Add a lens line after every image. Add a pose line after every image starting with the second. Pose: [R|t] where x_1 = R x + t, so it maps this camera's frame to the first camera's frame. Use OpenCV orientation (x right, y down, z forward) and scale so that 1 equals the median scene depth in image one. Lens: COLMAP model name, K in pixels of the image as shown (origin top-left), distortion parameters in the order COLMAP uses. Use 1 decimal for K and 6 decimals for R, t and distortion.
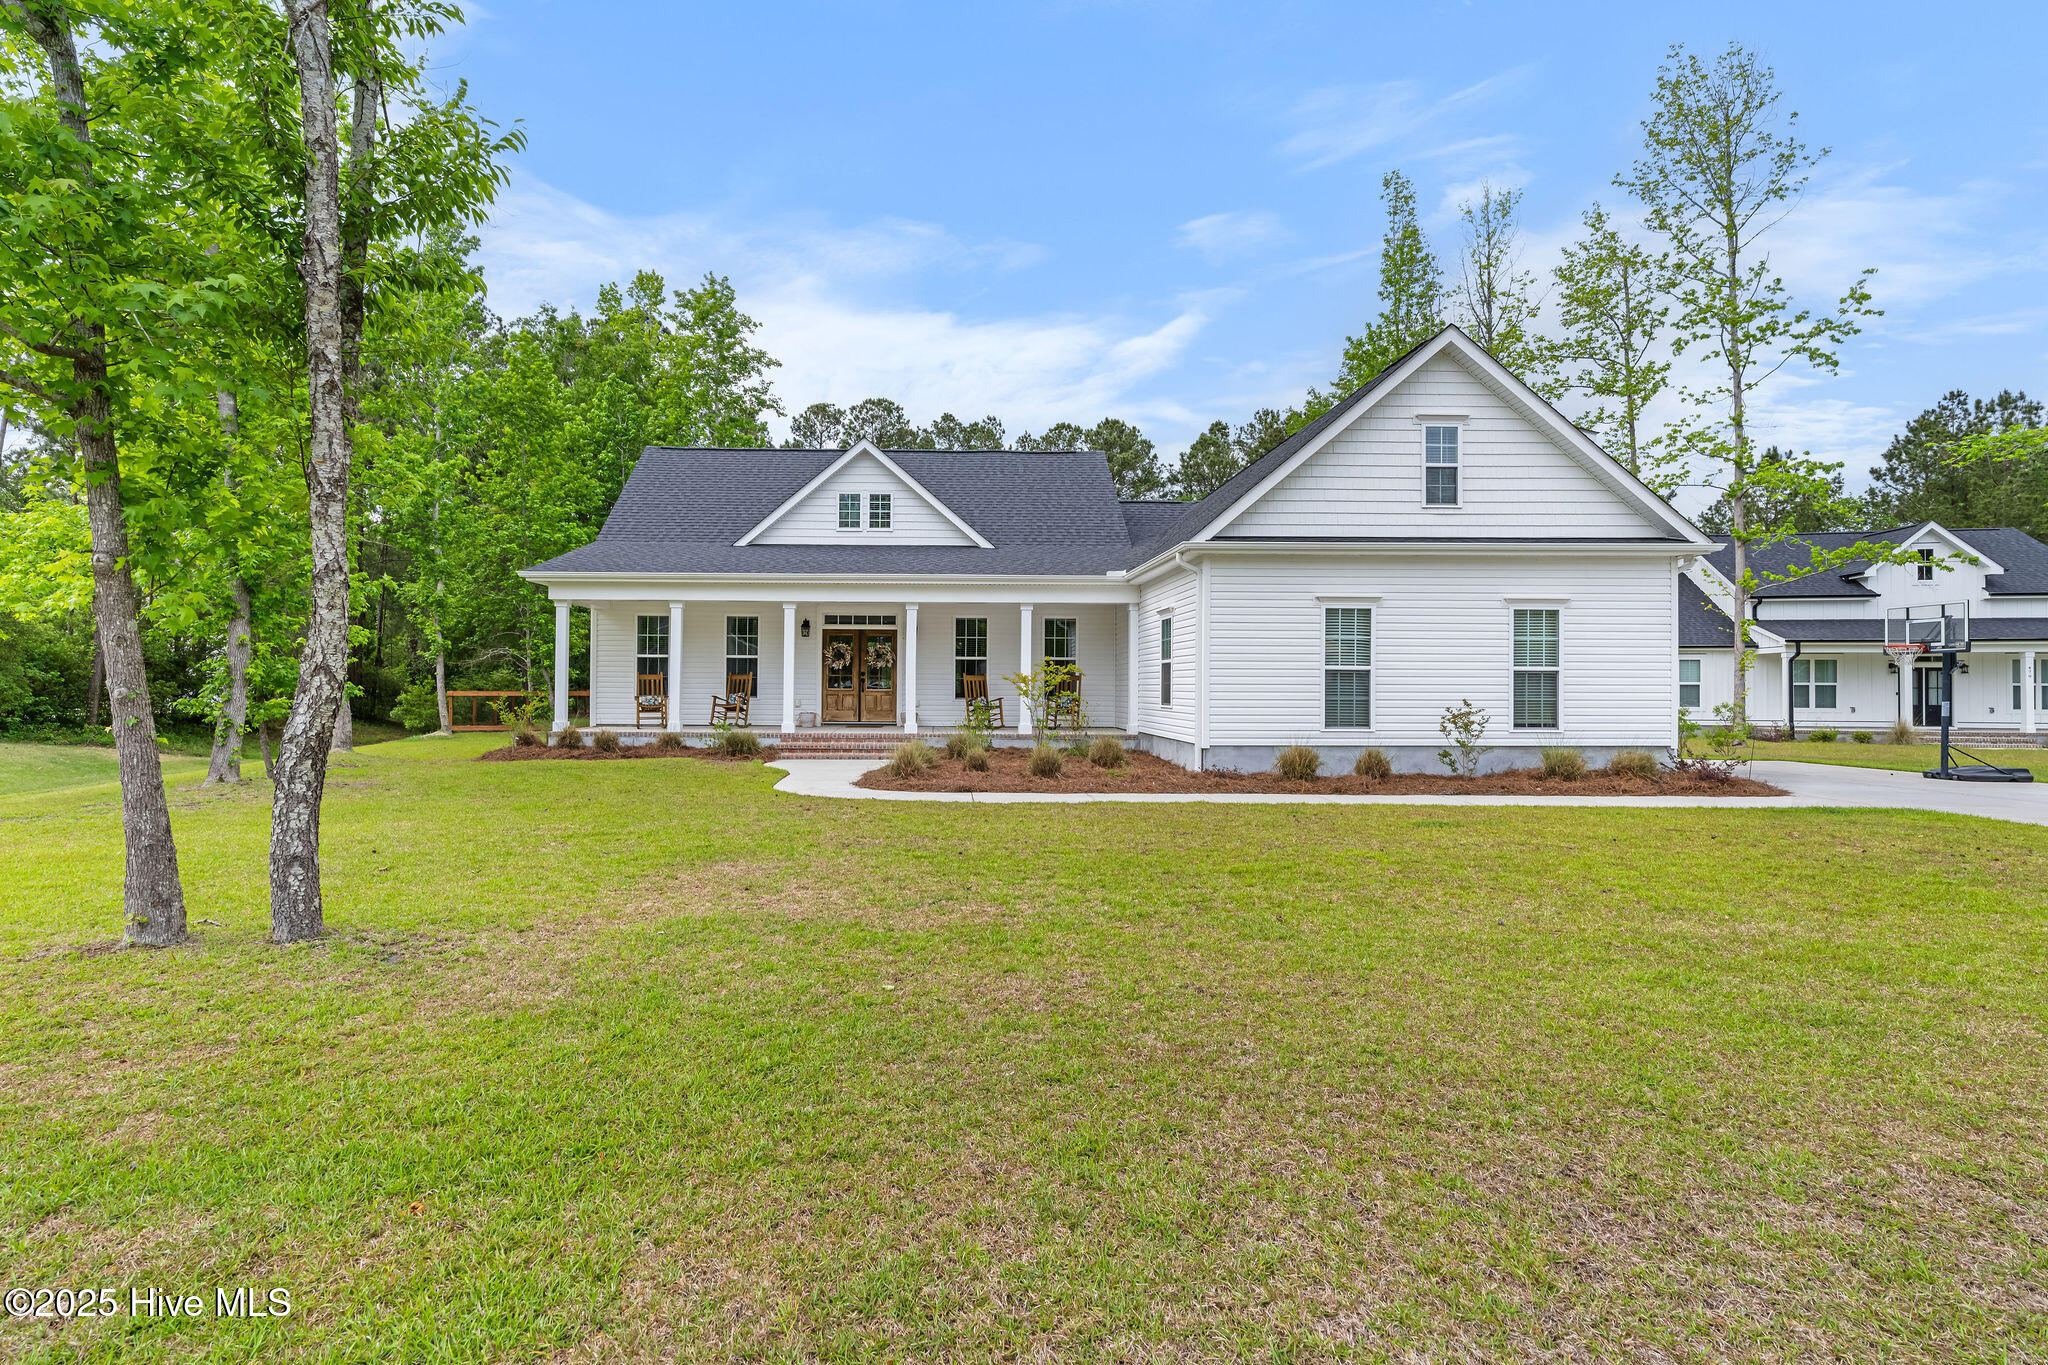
lens RADIAL K [[960.0, 0, 951.3], [0, 960.0, 670.7], [0, 0, 1]] dist [-0.000678, -0.000111]
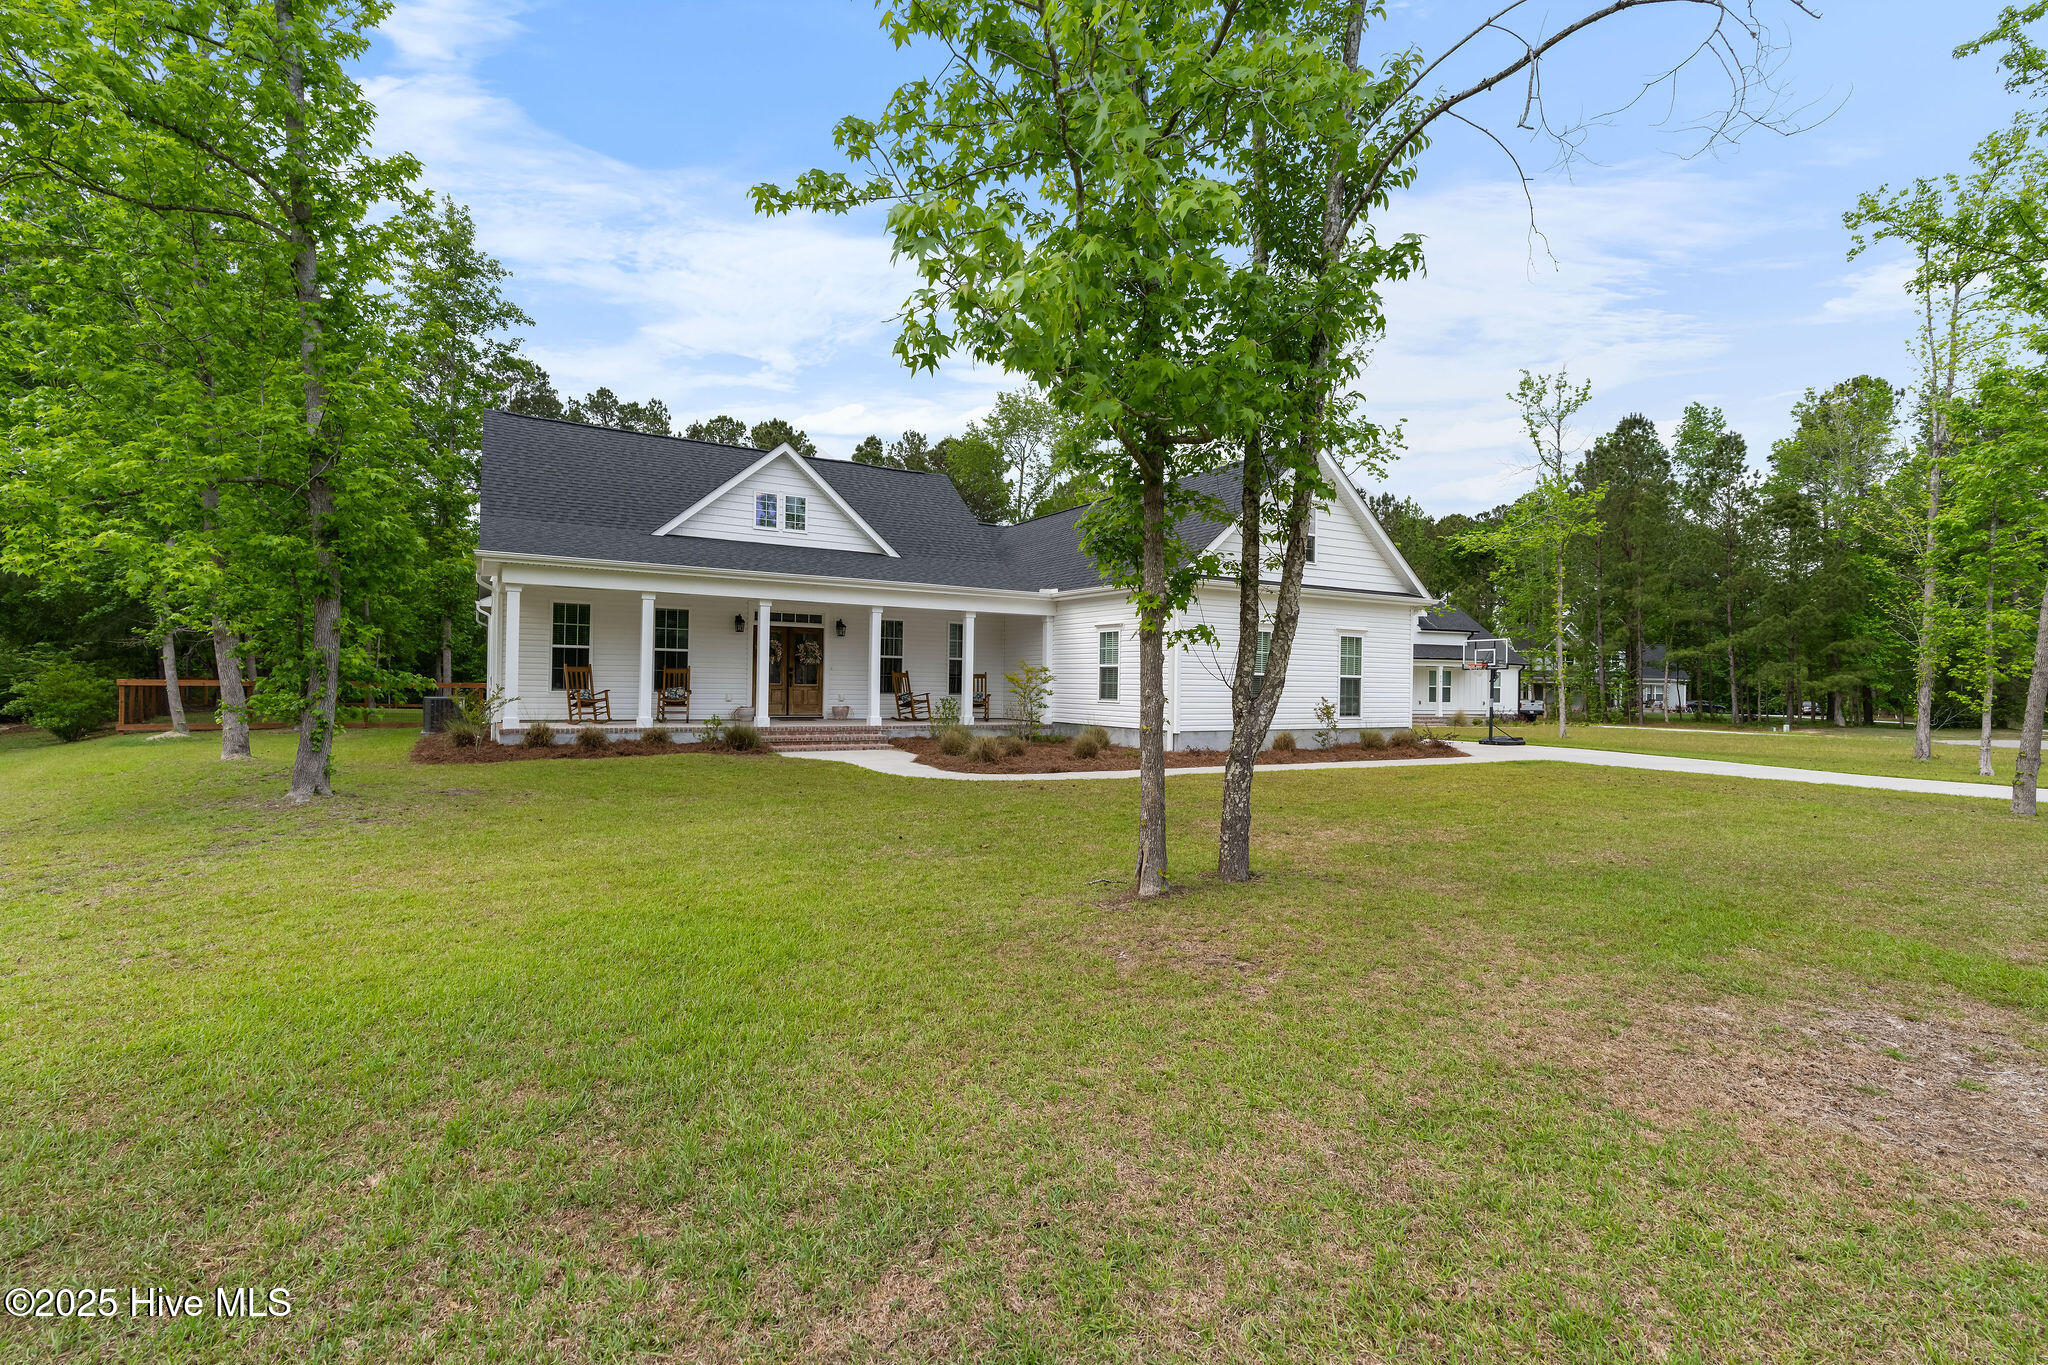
lens RADIAL K [[932.5, 0, 1028.7], [0, 932.5, 665.0], [0, 0, 1]] dist [-0.008785, 0.000471]
pose [[0.868139, 0.019470, 0.495940, -0.383574], [-0.019787, 0.999794, -0.004613, -0.002181], [-0.495927, -0.005808, 0.868345, -0.007174]]
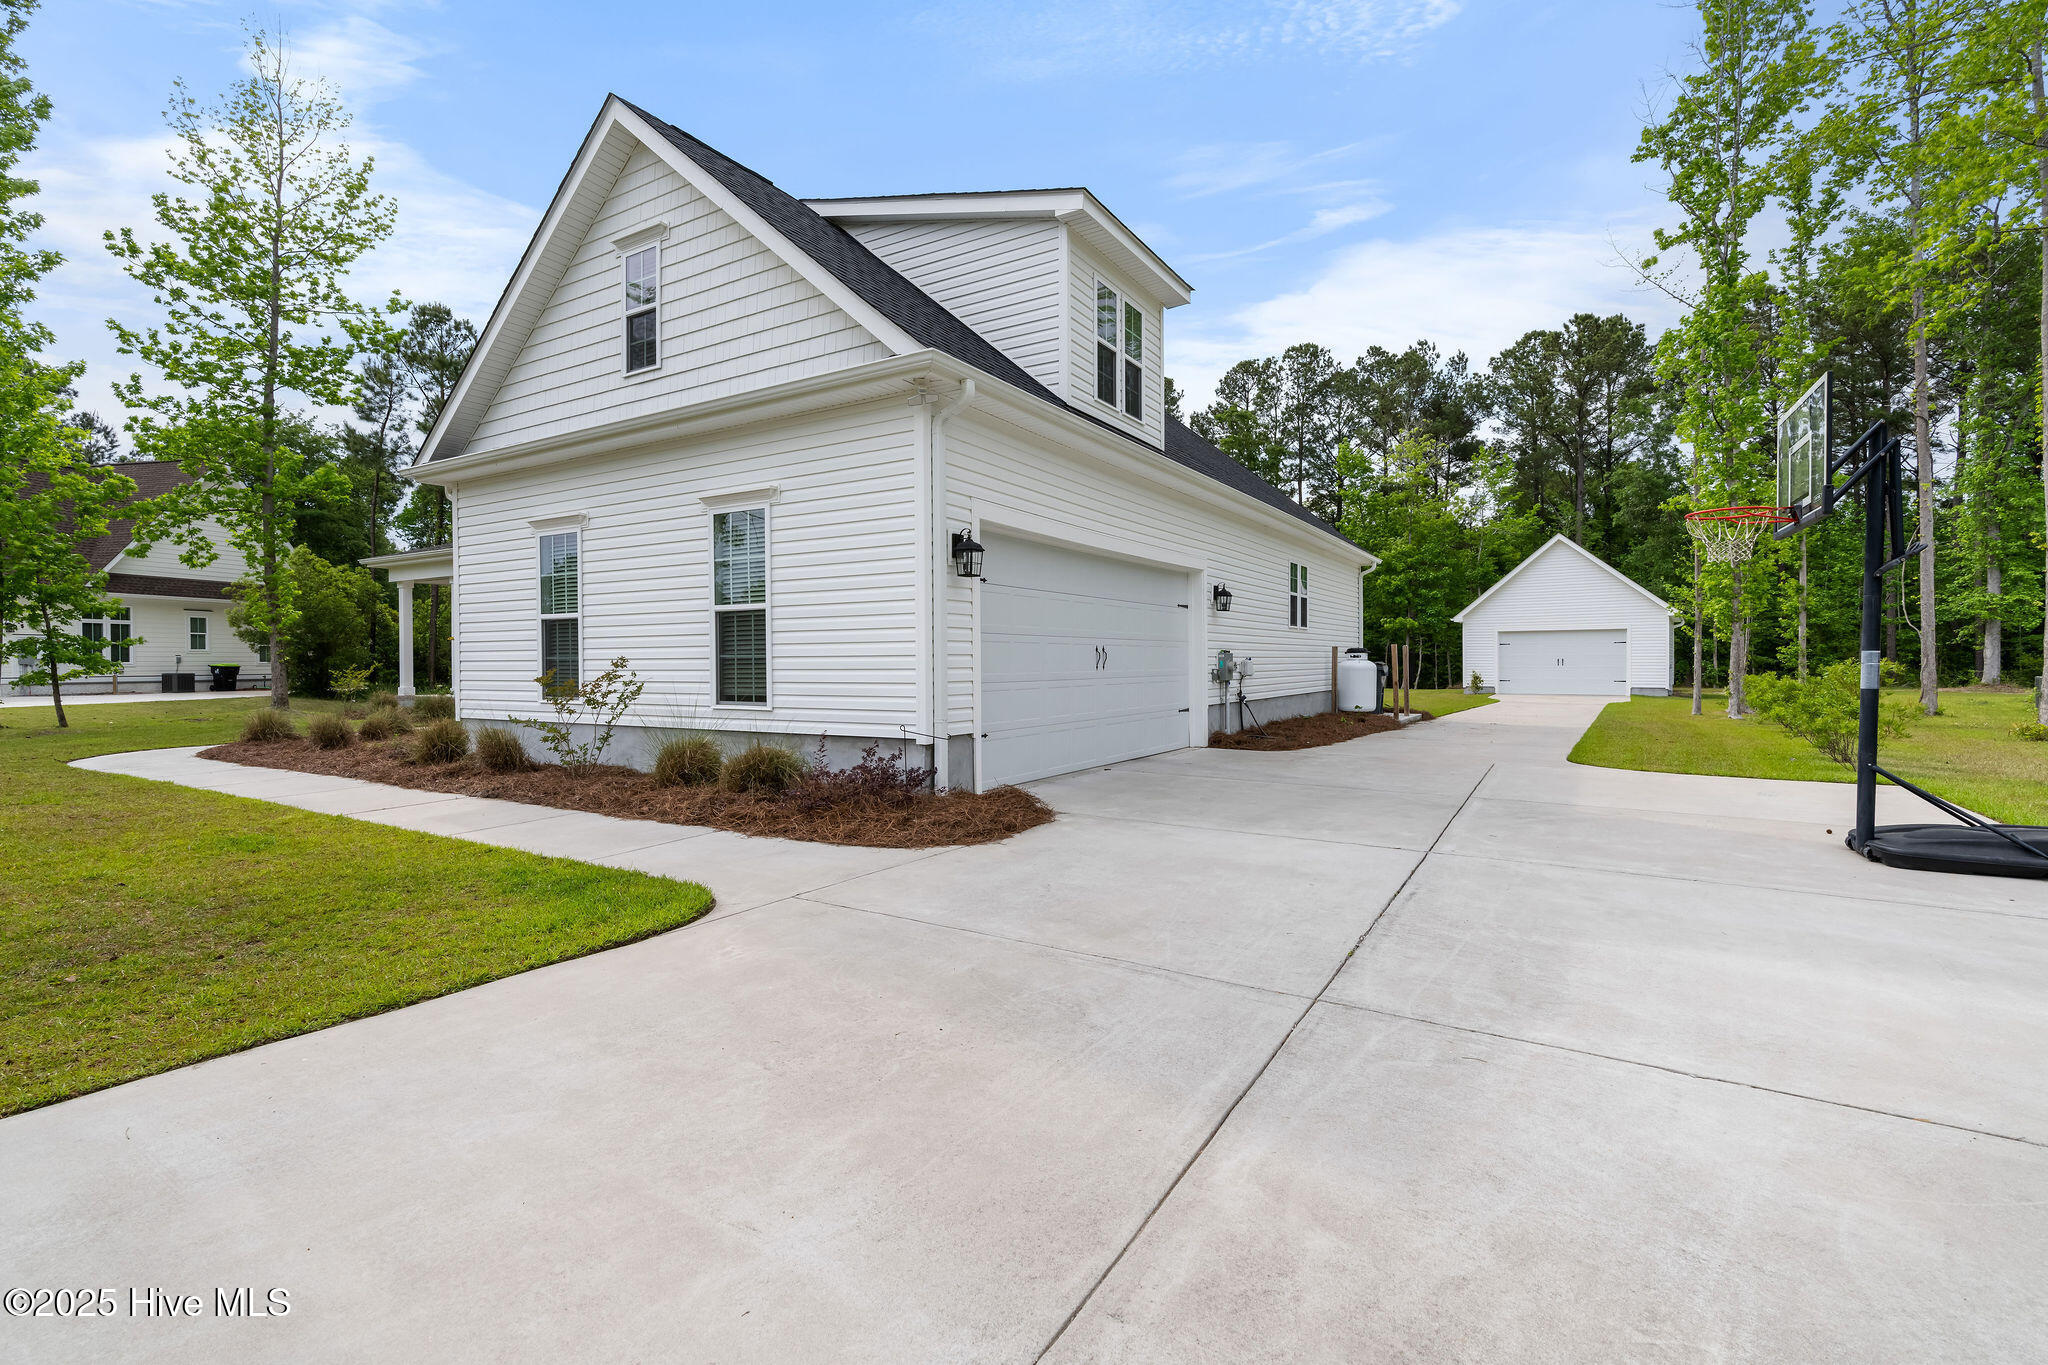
lens RADIAL K [[932.5, 0, 1028.7], [0, 932.5, 665.0], [0, 0, 1]] dist [-0.008785, 0.000471]
pose [[0.844630, -0.007821, -0.535293, 0.764918], [0.019654, 0.999672, 0.016406, 0.020403], [0.534989, -0.024378, 0.844507, 0.415741]]
